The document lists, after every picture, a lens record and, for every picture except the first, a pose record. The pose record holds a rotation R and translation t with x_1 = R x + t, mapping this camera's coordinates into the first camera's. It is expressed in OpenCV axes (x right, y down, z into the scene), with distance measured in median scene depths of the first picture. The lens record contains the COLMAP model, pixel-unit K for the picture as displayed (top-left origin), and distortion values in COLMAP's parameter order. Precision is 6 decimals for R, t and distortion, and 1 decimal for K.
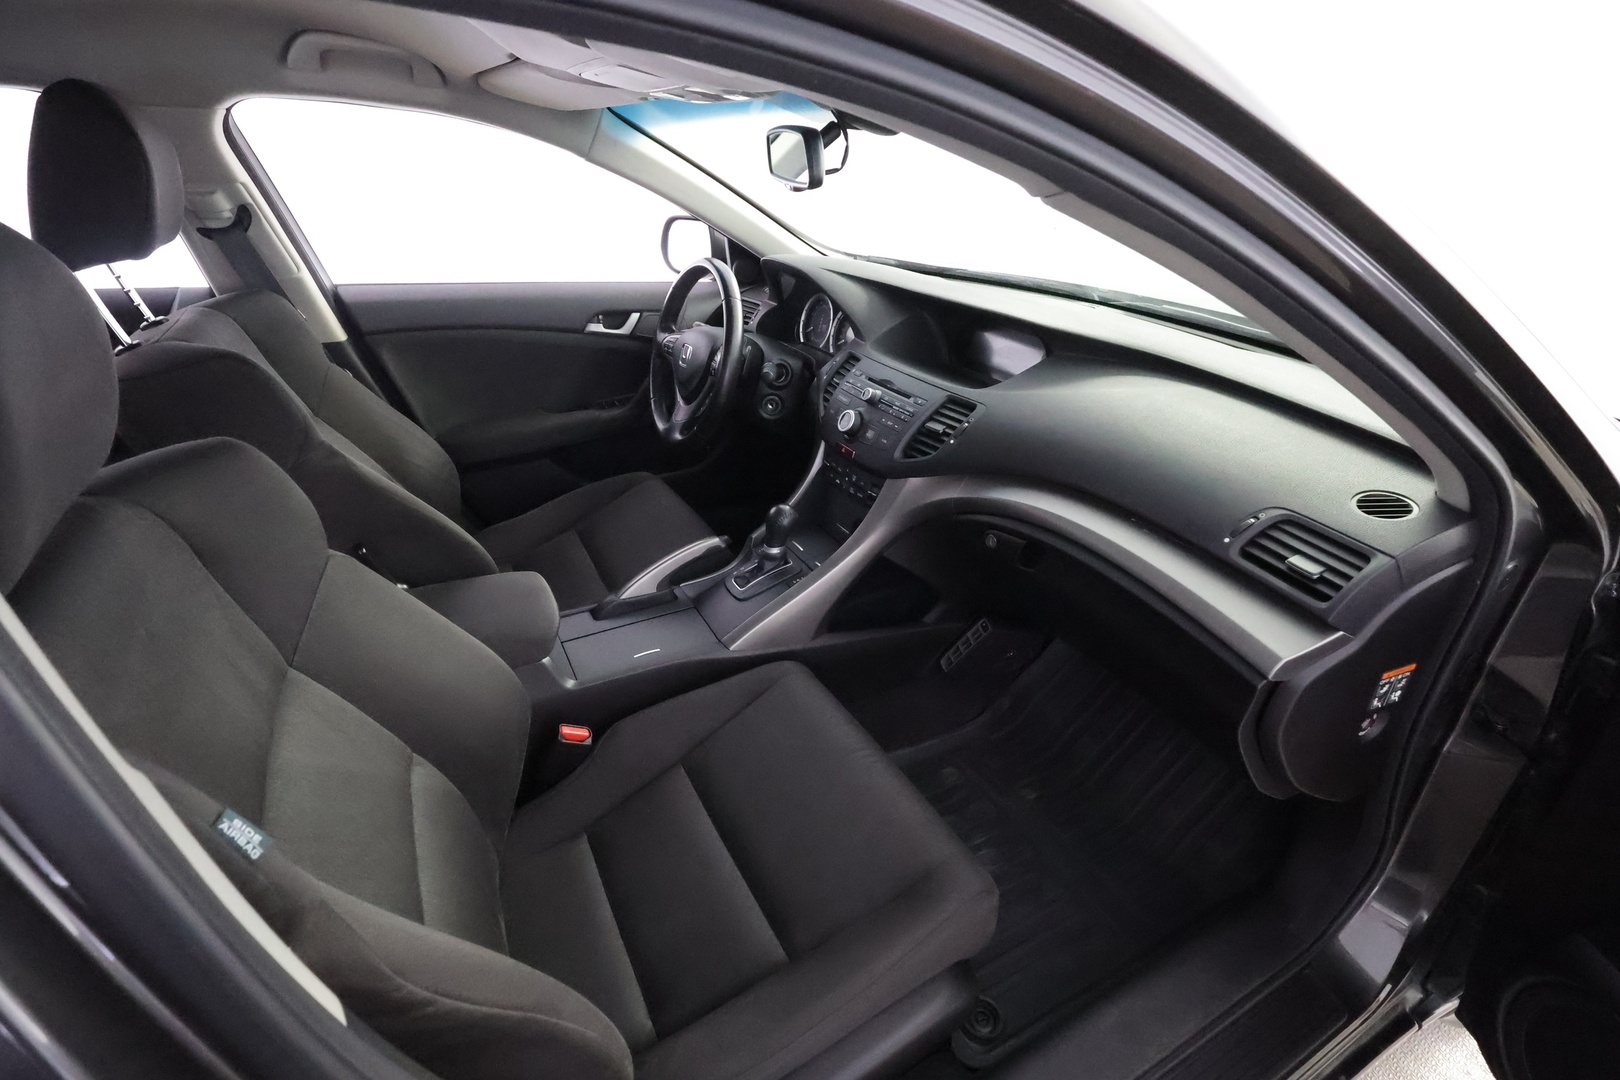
lens RADIAL K [[755.1, 0, 816.1], [0, 755.1, 541.7], [0, 0, 1]] dist [-0.002720, 0.001535]
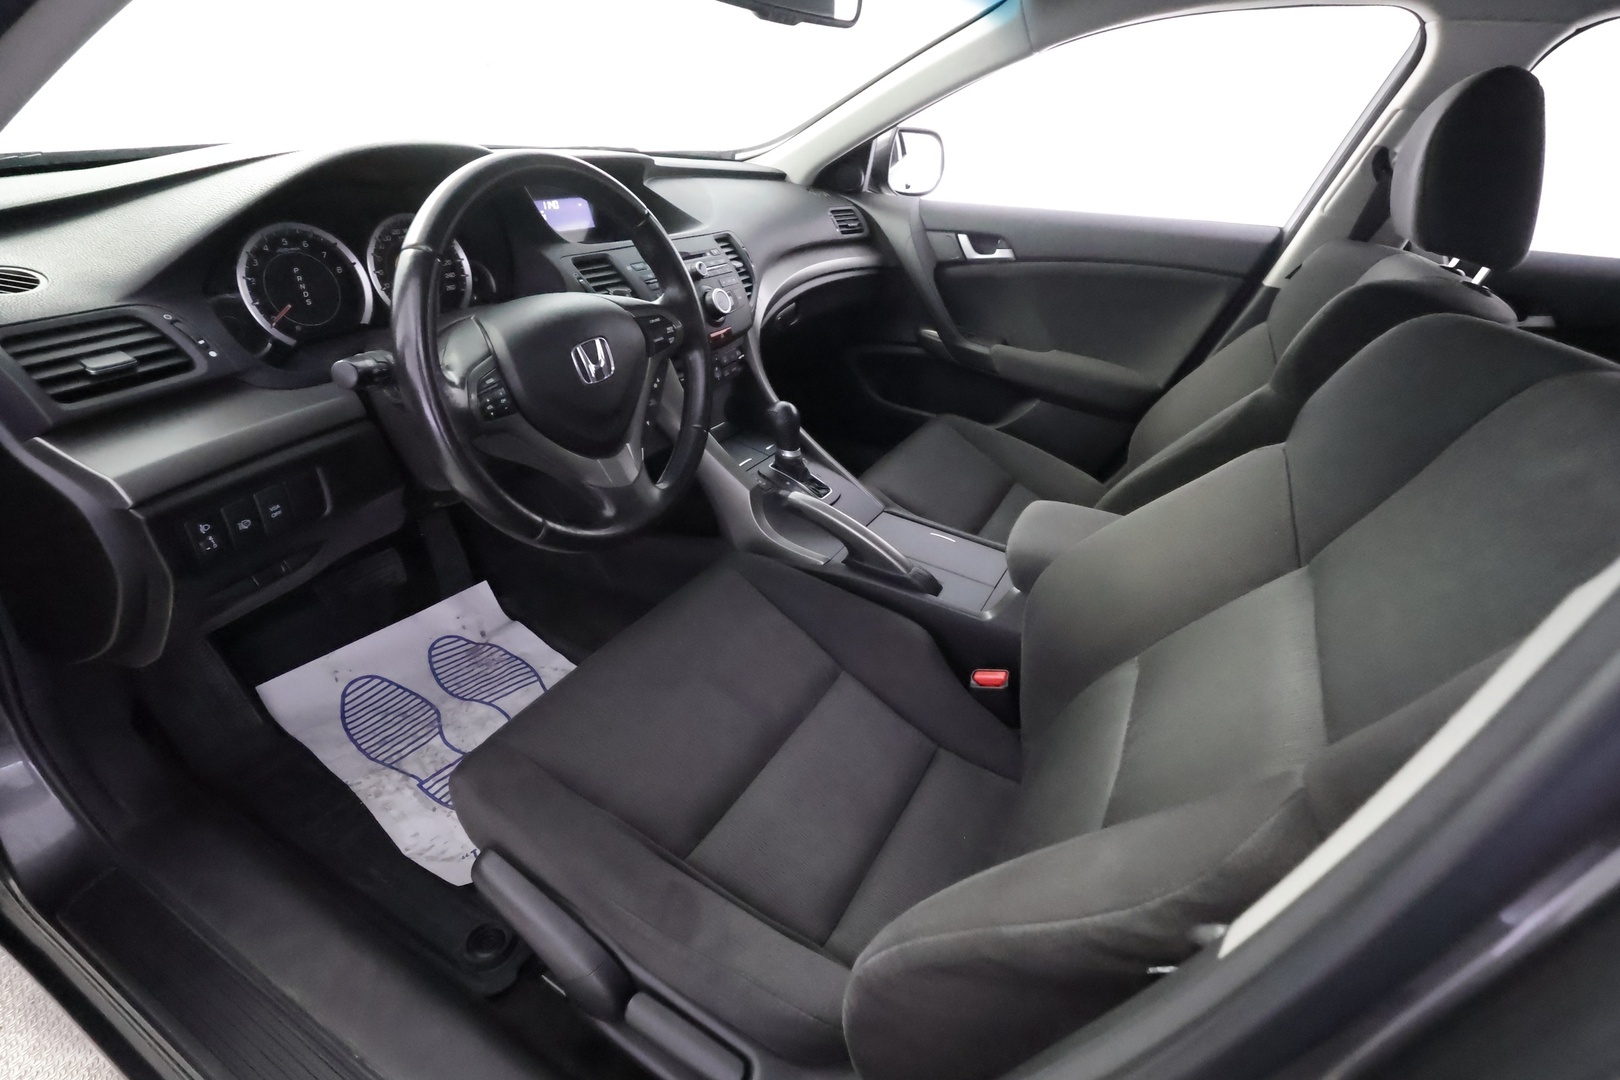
lens RADIAL K [[755.1, 0, 814.8], [0, 755.1, 531.4], [0, 0, 1]] dist [-0.002720, 0.001535]
pose [[-0.532262, -0.481284, 0.696465, -0.788843], [0.300824, 0.661466, 0.686999, -0.571124], [-0.791329, 0.575176, -0.207291, 1.271715]]
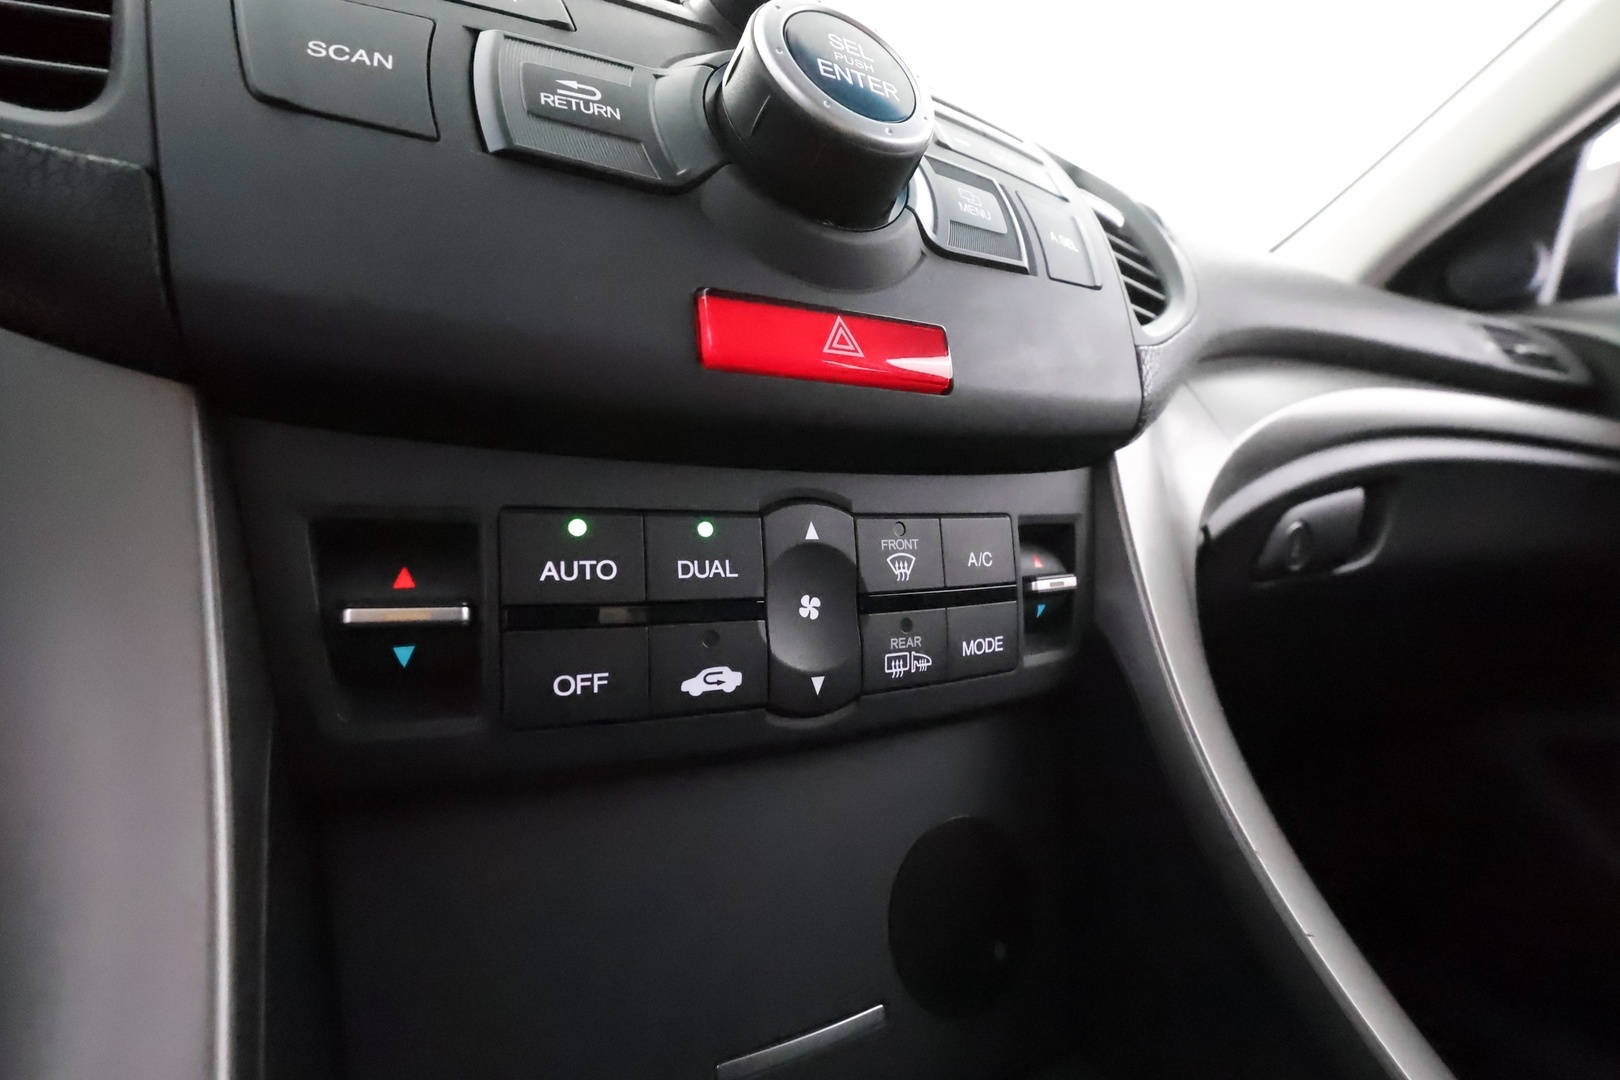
lens RADIAL K [[755.1, 0, 815.0], [0, 755.1, 536.7], [0, 0, 1]] dist [-0.002720, 0.001535]
pose [[0.006567, -0.107640, 0.994168, -0.085377], [0.429845, 0.897956, 0.094383, -0.110594], [-0.902879, 0.426718, 0.052165, 1.040791]]
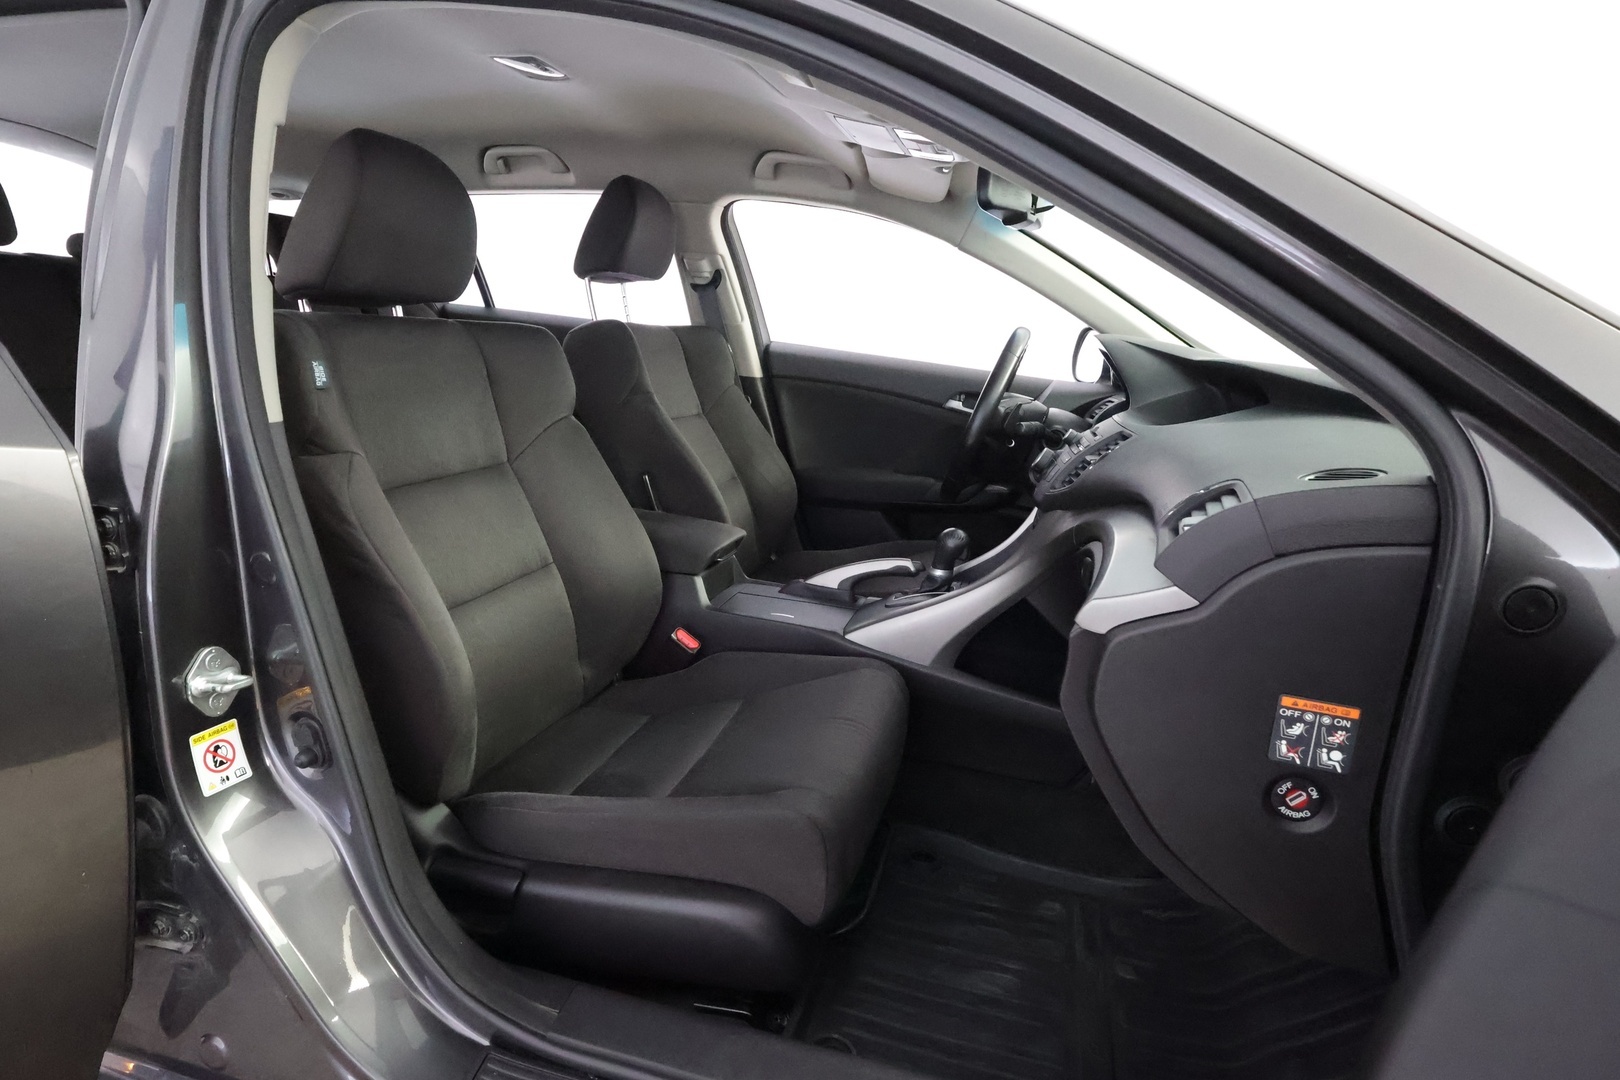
lens RADIAL K [[878.6, 0, 811.7], [0, 878.6, 539.4], [0, 0, 1]] dist [-0.007723, 0.003513]
pose [[0.721191, 0.190114, -0.666139, 0.599364], [-0.373170, 0.916775, -0.142365, 0.202391], [0.583634, 0.351255, 0.732115, 0.057931]]
